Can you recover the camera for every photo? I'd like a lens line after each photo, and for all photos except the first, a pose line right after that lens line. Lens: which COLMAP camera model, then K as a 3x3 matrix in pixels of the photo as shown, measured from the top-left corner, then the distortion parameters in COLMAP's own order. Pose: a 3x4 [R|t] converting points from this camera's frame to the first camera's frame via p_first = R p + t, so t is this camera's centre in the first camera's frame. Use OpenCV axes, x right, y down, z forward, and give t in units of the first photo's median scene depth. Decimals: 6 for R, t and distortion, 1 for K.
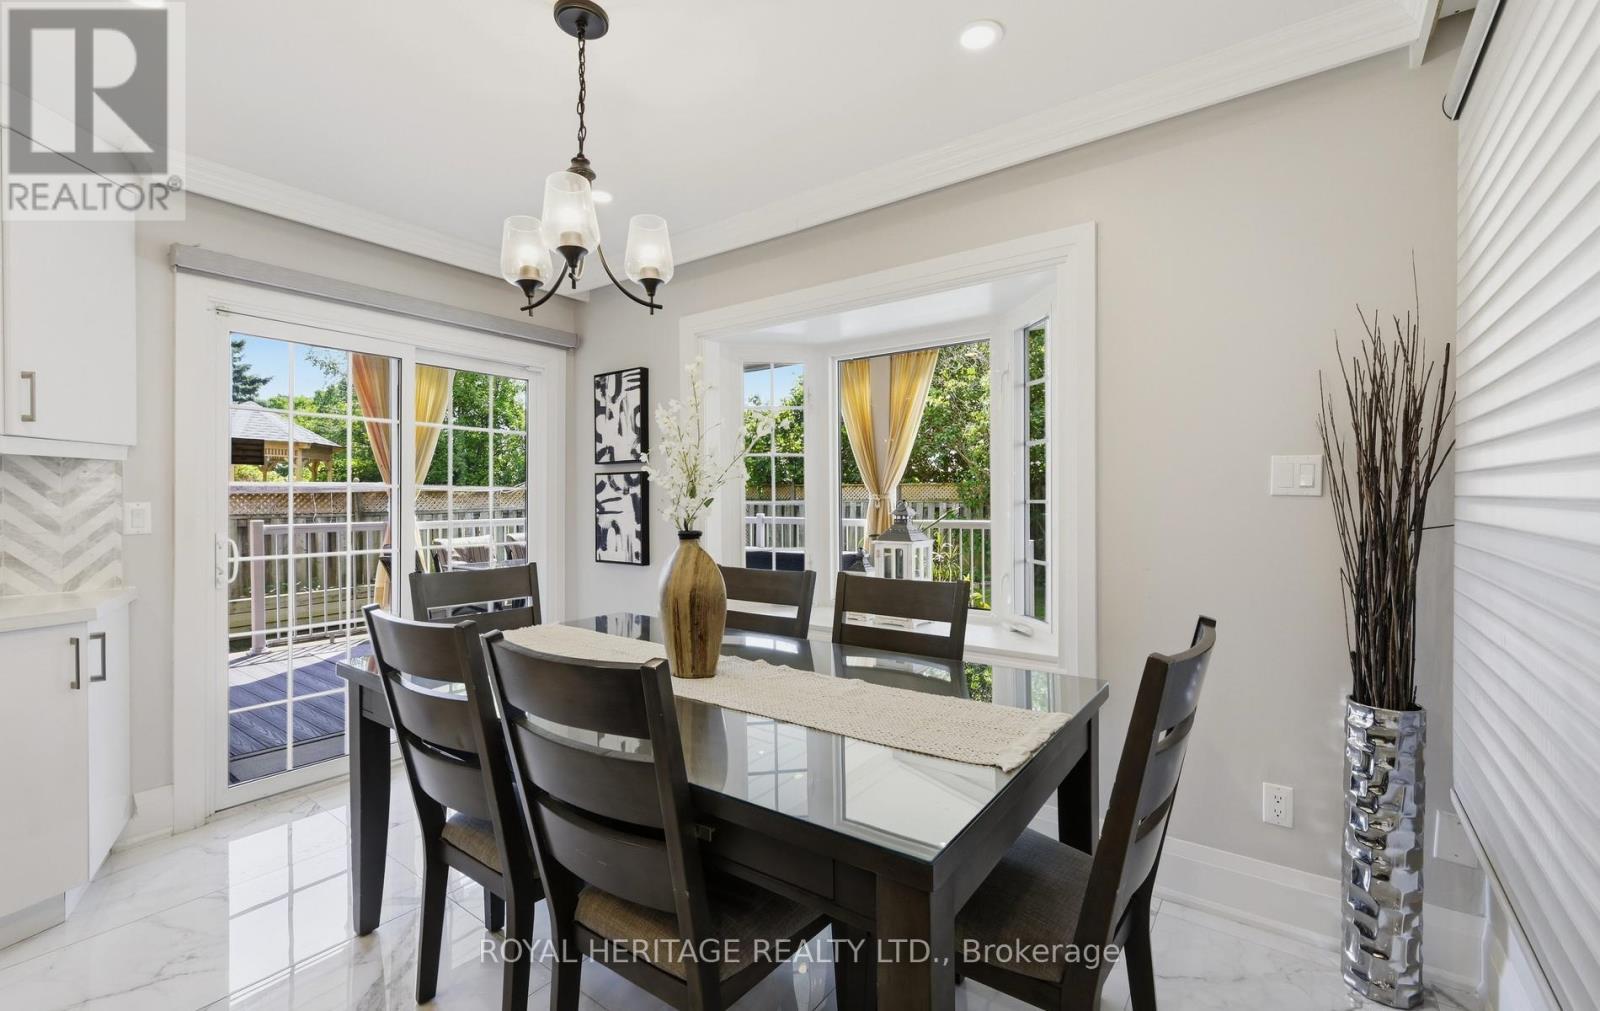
lens RADIAL K [[708.3, 0, 800.0], [0, 708.3, 505.5], [0, 0, 1]] dist [0.001170, -0.000024]
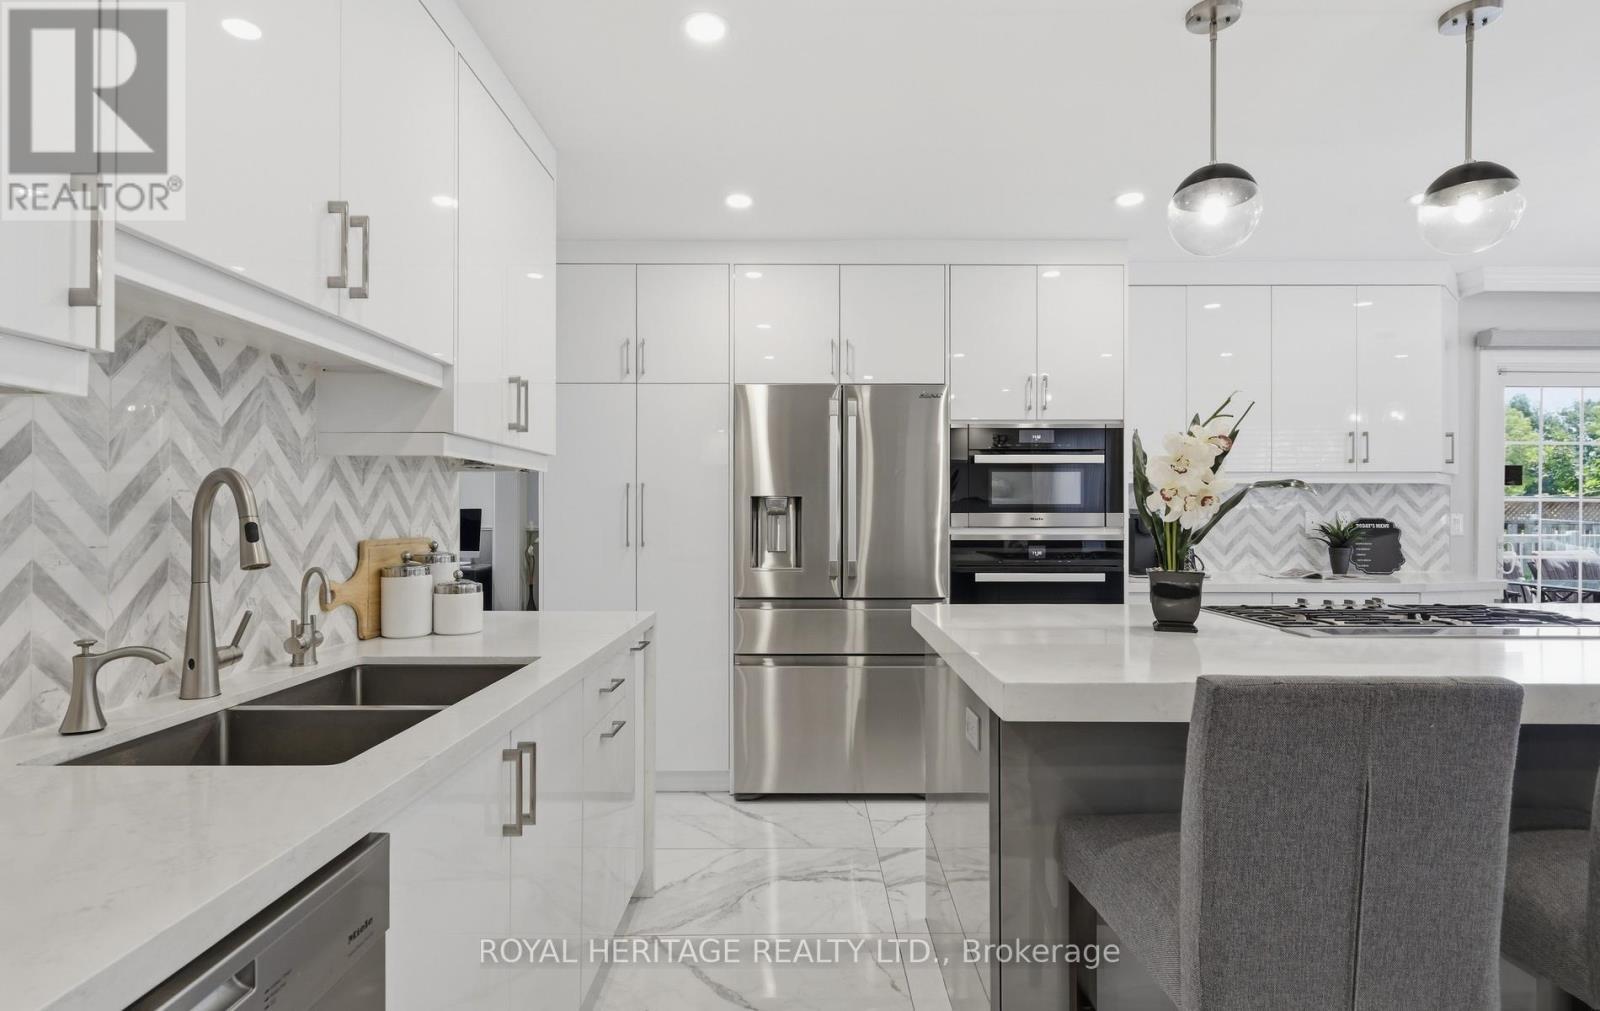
lens RADIAL K [[767.5, 0, 800.0], [0, 767.5, 505.5], [0, 0, 1]] dist [-0.001507, -0.000177]
pose [[0.576757, -0.006083, -0.816893, -0.296115], [-0.006004, 0.999914, -0.011684, 0.003713], [0.816894, 0.011644, 0.576671, -0.692554]]
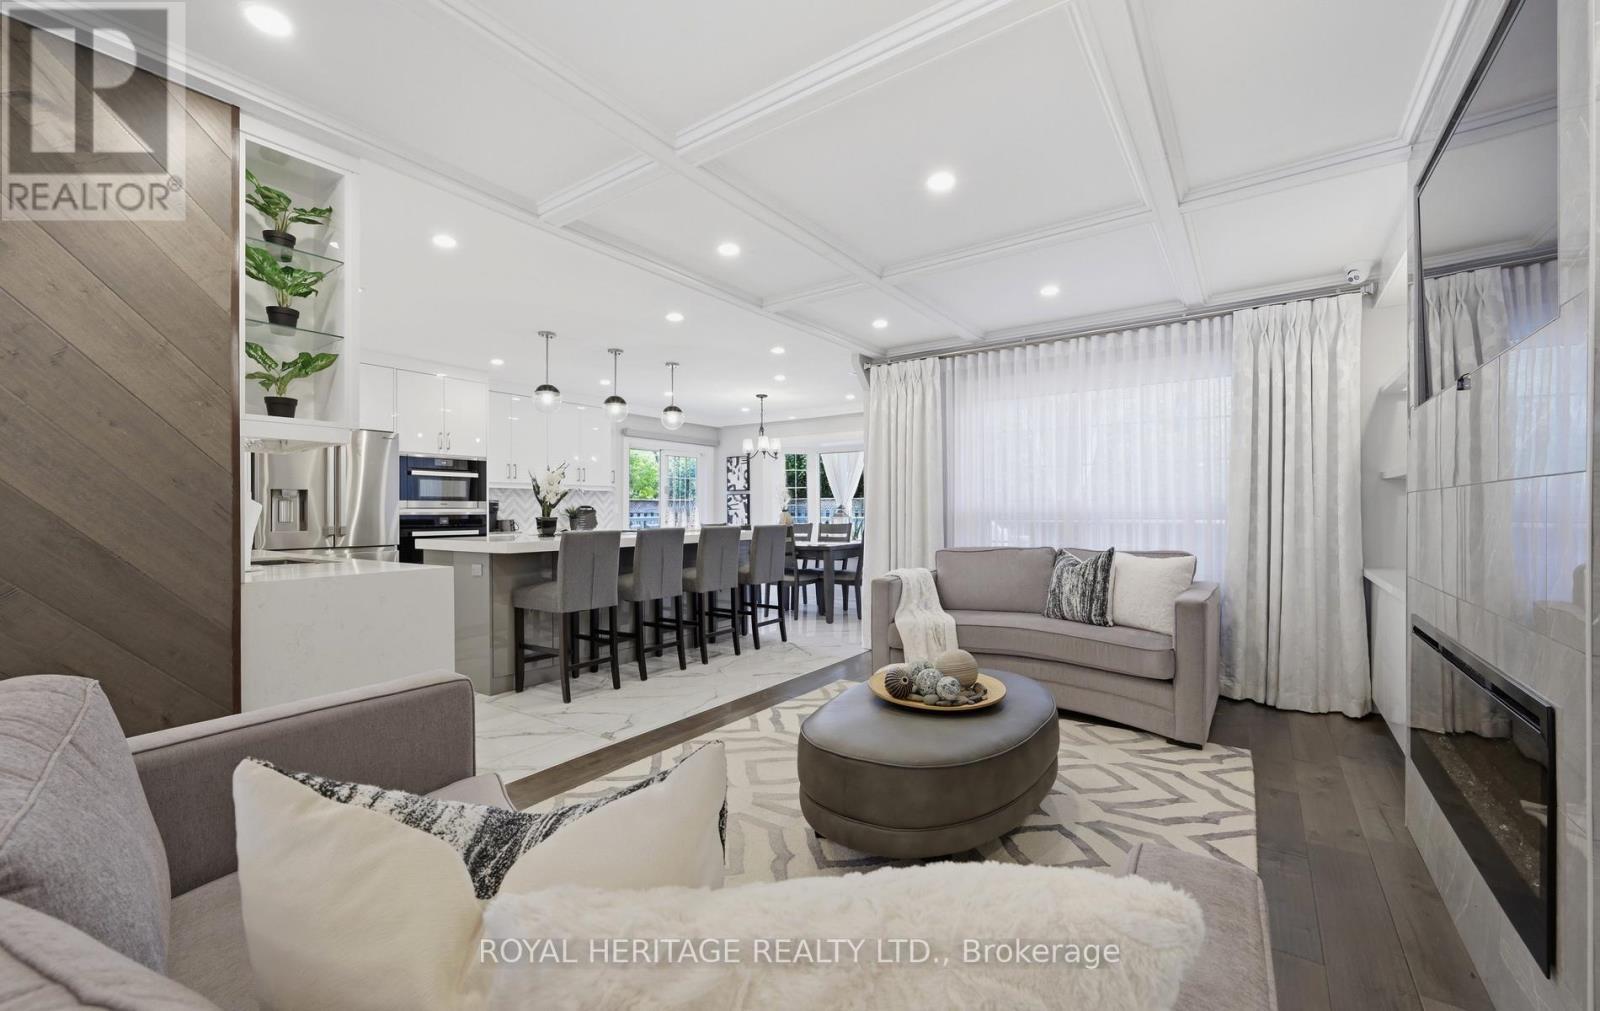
lens RADIAL K [[639.3, 0, 800.0], [0, 639.3, 505.5], [0, 0, 1]] dist [-0.001006, -0.000298]
pose [[0.999818, 0.004155, 0.018632, -0.066062], [-0.003920, 0.999912, -0.012643, 0.026595], [-0.018683, 0.012567, 0.999746, -1.470268]]
